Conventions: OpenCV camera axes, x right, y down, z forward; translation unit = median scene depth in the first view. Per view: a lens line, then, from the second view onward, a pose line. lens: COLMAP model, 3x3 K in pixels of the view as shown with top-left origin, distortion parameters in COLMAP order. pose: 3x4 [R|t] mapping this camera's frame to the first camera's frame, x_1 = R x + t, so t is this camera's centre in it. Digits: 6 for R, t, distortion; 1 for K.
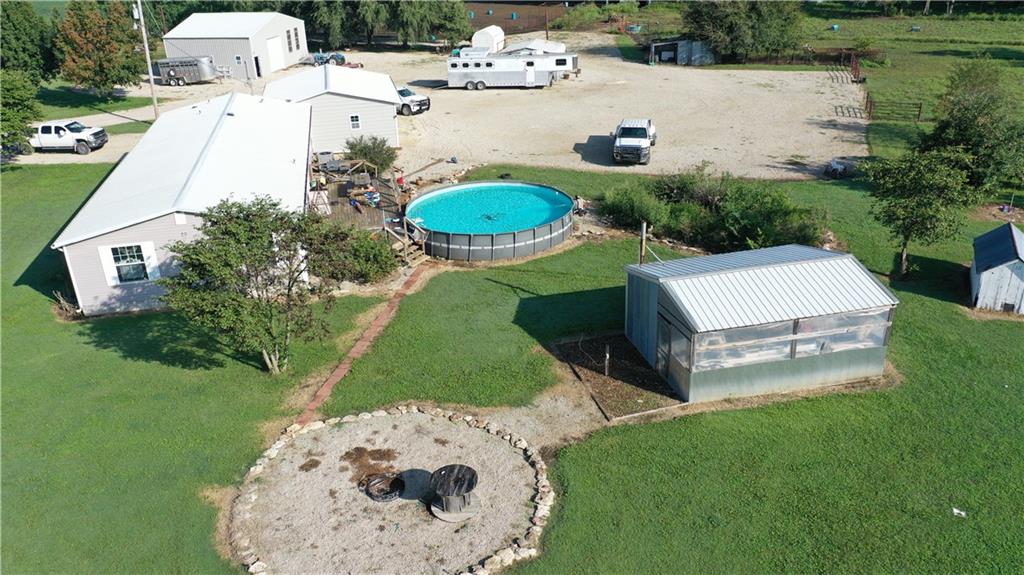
lens RADIAL K [[807.3, 0, 513.6], [0, 807.3, 288.3], [0, 0, 1]] dist [-0.001997, -0.000357]
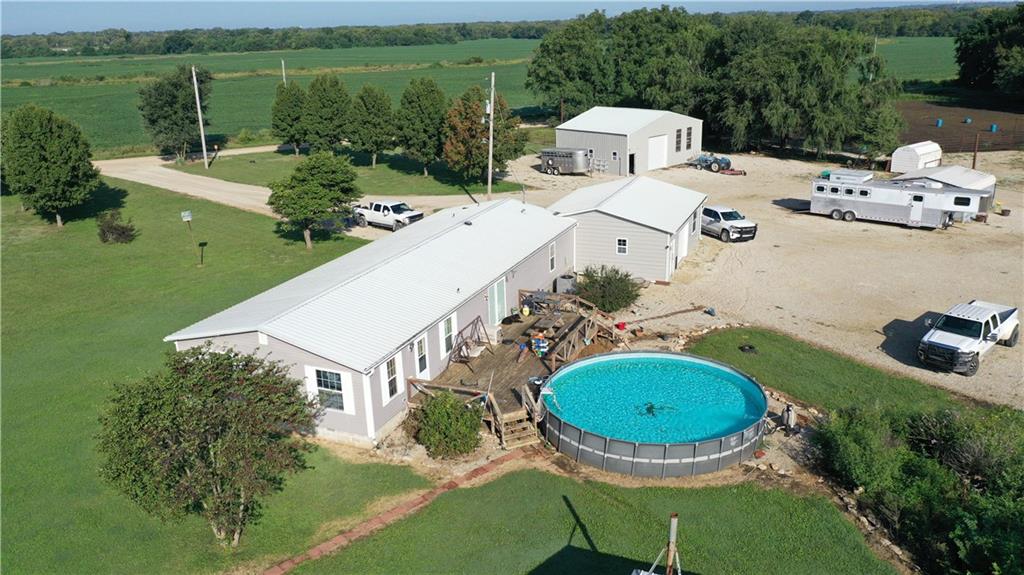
lens RADIAL K [[807.3, 0, 513.4], [0, 807.3, 286.1], [0, 0, 1]] dist [-0.001997, -0.000357]
pose [[0.816639, 0.183677, -0.547141, 0.273990], [-0.236170, 0.971353, -0.026411, -0.154957], [0.526616, 0.150786, 0.836624, 0.282656]]
